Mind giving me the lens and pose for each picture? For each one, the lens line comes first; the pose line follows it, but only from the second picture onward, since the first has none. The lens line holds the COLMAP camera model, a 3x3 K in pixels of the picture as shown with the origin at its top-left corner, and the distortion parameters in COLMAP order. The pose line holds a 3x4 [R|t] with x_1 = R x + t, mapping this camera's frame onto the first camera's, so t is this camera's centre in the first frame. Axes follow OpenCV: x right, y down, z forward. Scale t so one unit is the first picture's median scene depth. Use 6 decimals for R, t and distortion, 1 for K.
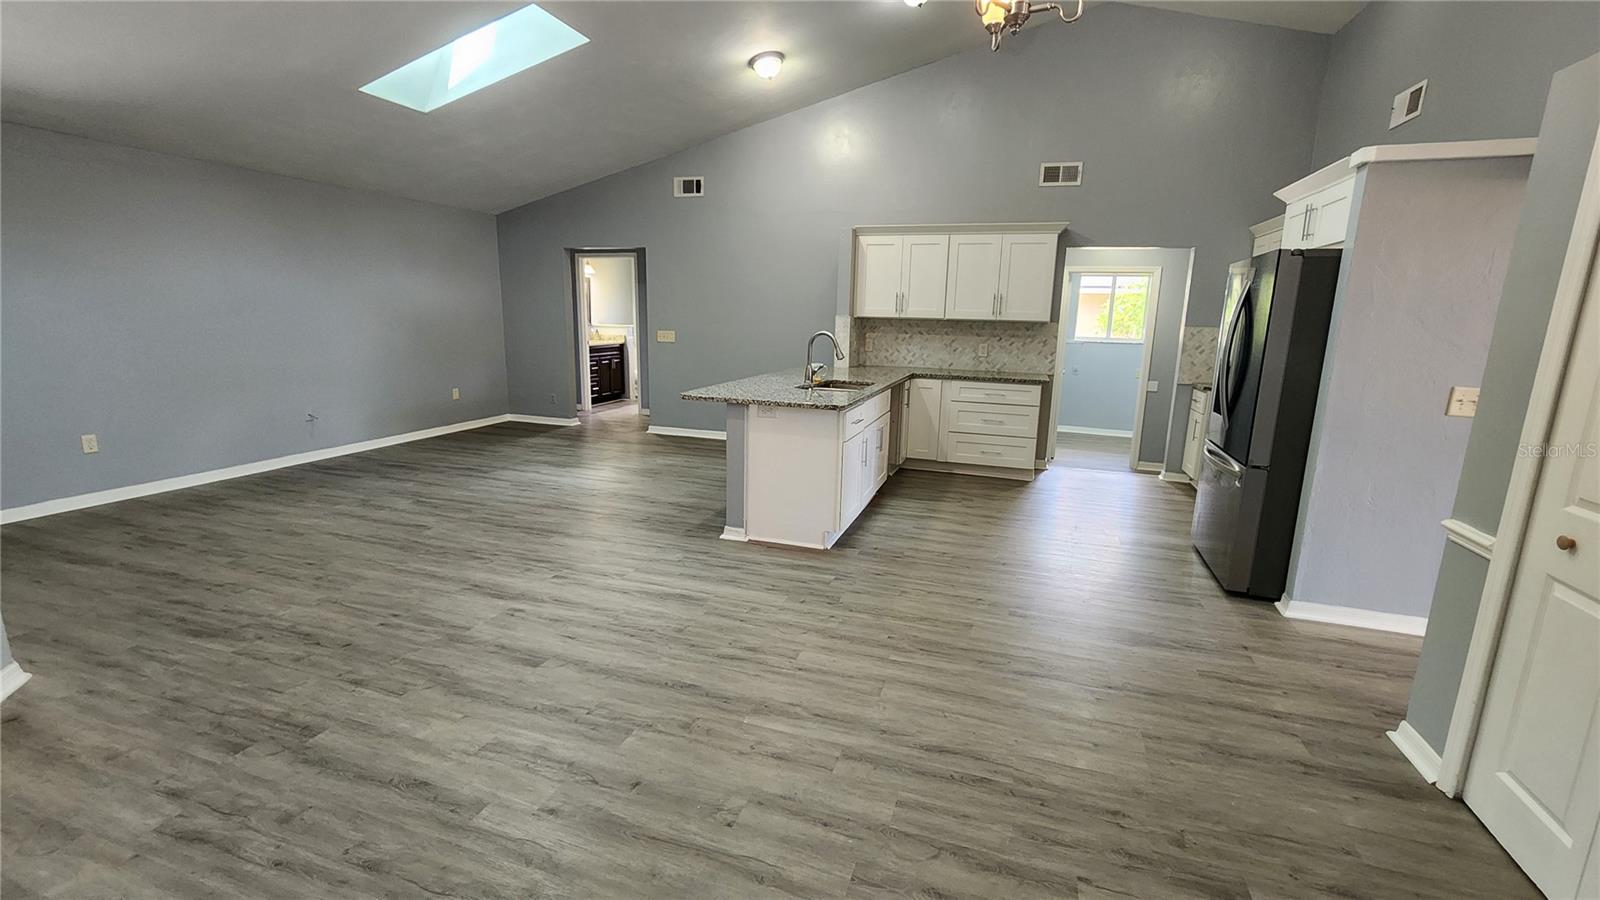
lens RADIAL K [[664.9, 0, 811.3], [0, 664.9, 446.1], [0, 0, 1]] dist [-0.002526, 0.001113]
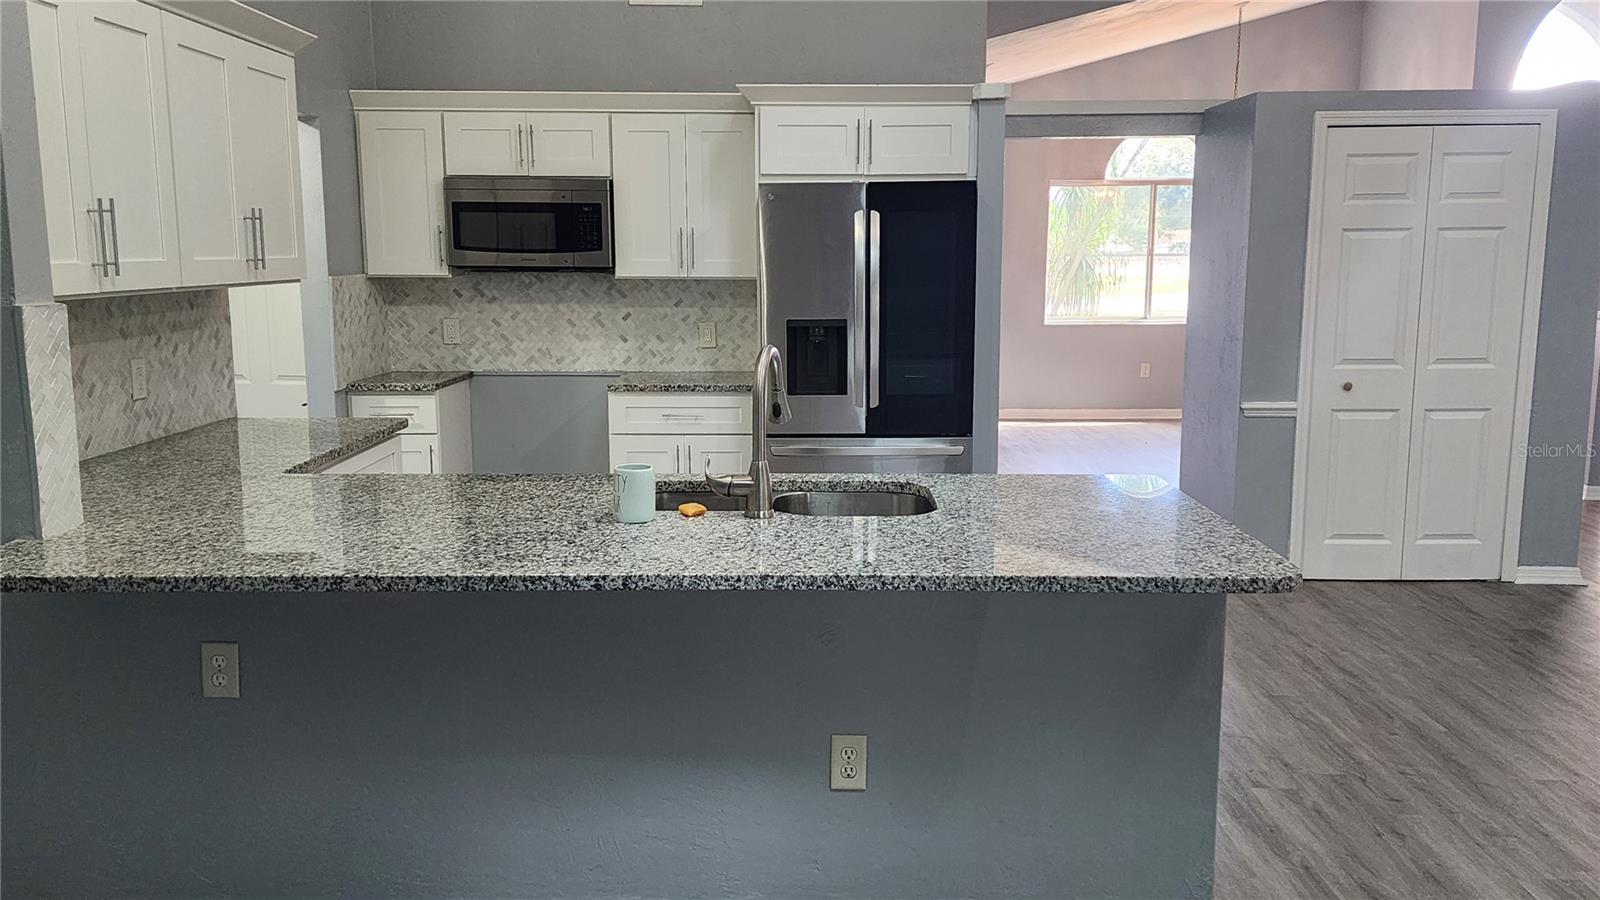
lens RADIAL K [[1296.1, 0, 798.9], [0, 1296.1, 446.2], [0, 0, 1]] dist [0.063653, -0.014240]
pose [[-0.300190, -0.171424, 0.938349, -0.561359], [0.183404, 0.954992, 0.233138, -0.260501], [-0.936082, 0.242083, -0.255239, 1.119736]]
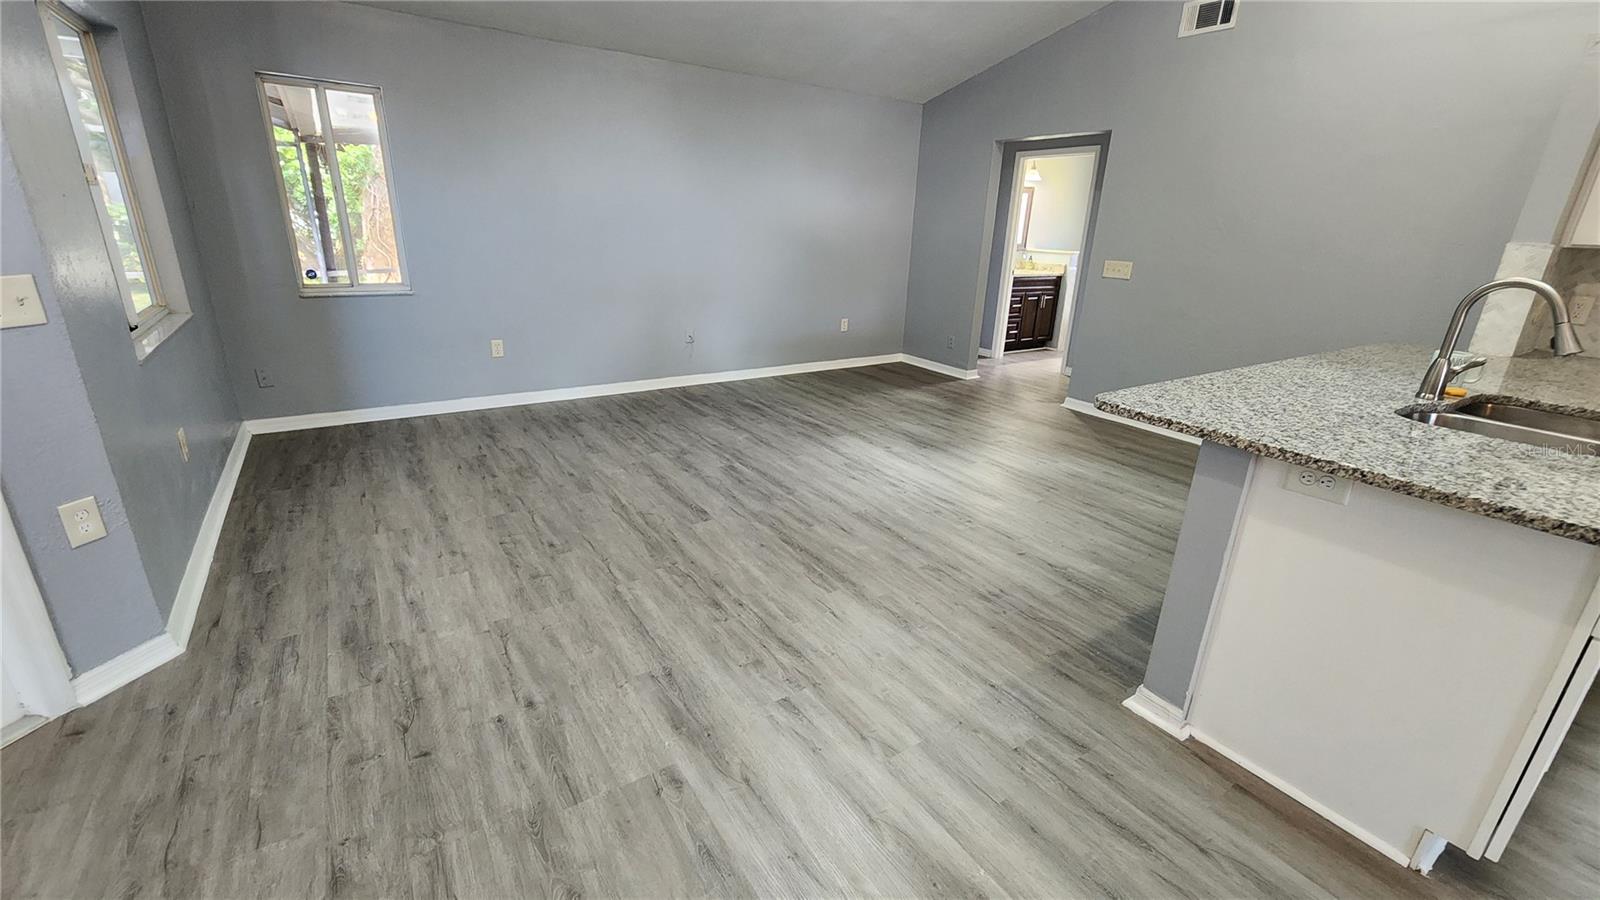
lens RADIAL K [[664.9, 0, 801.9], [0, 664.9, 441.2], [0, 0, 1]] dist [-0.002526, 0.001113]
pose [[0.785967, 0.199591, -0.585166, -0.065524], [-0.141011, 0.979383, 0.144653, -0.072471], [0.601973, -0.031178, 0.797907, 0.412674]]
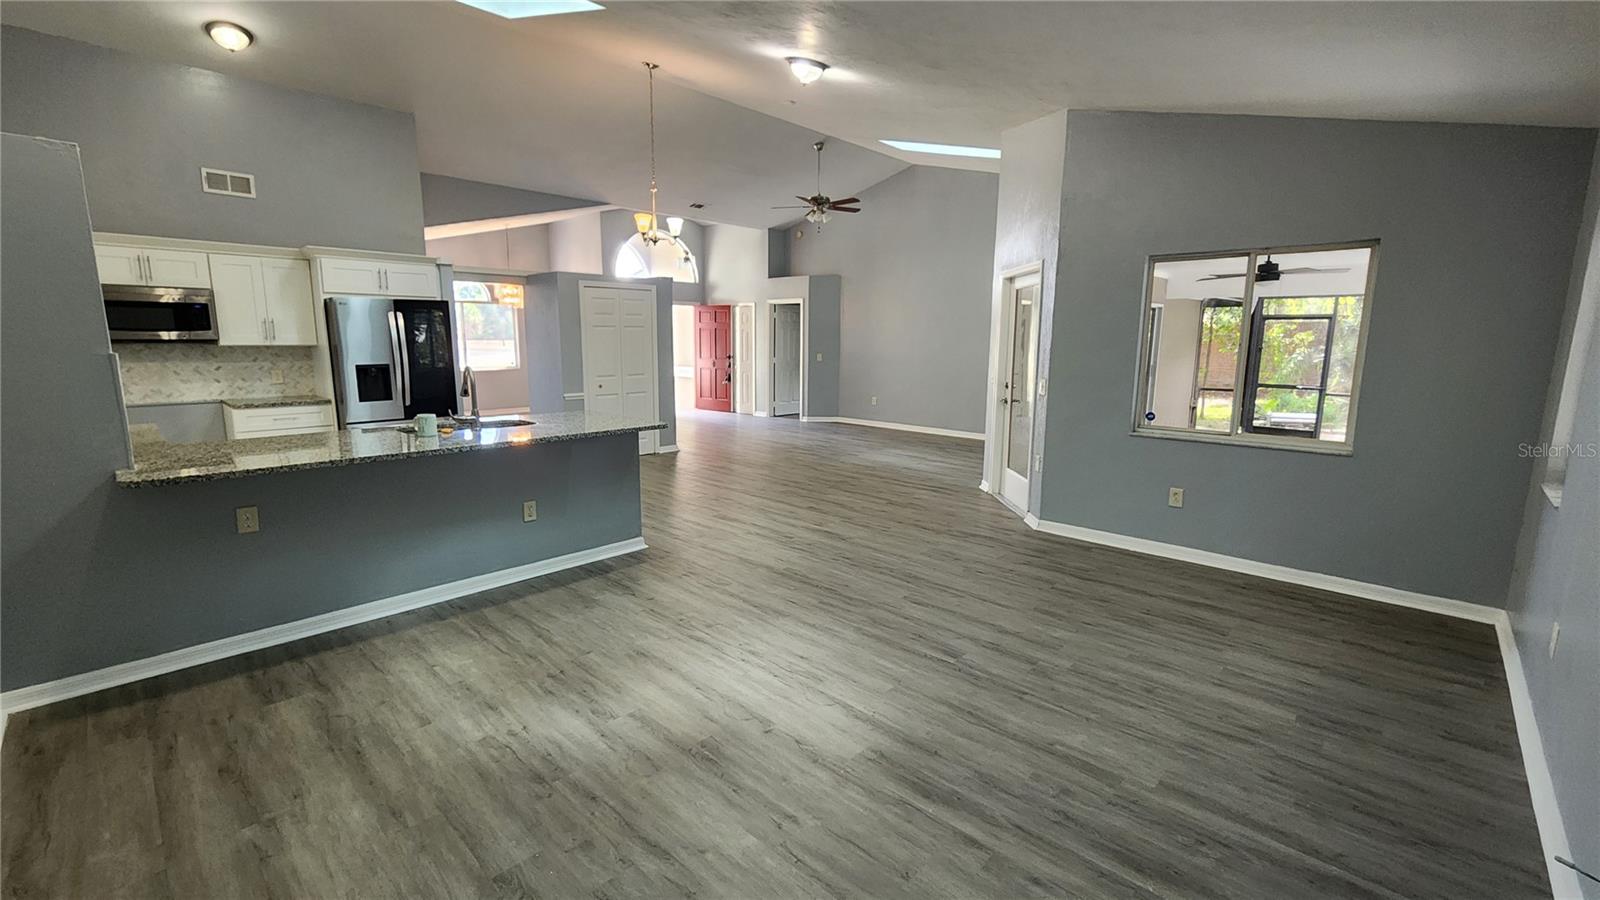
lens RADIAL K [[664.9, 0, 799.2], [0, 664.9, 449.3], [0, 0, 1]] dist [-0.002526, 0.001113]
pose [[-0.901825, -0.102947, 0.419658, -0.693098], [0.057413, 0.934045, 0.352510, -0.333032], [-0.428270, 0.341996, -0.836435, 1.506734]]
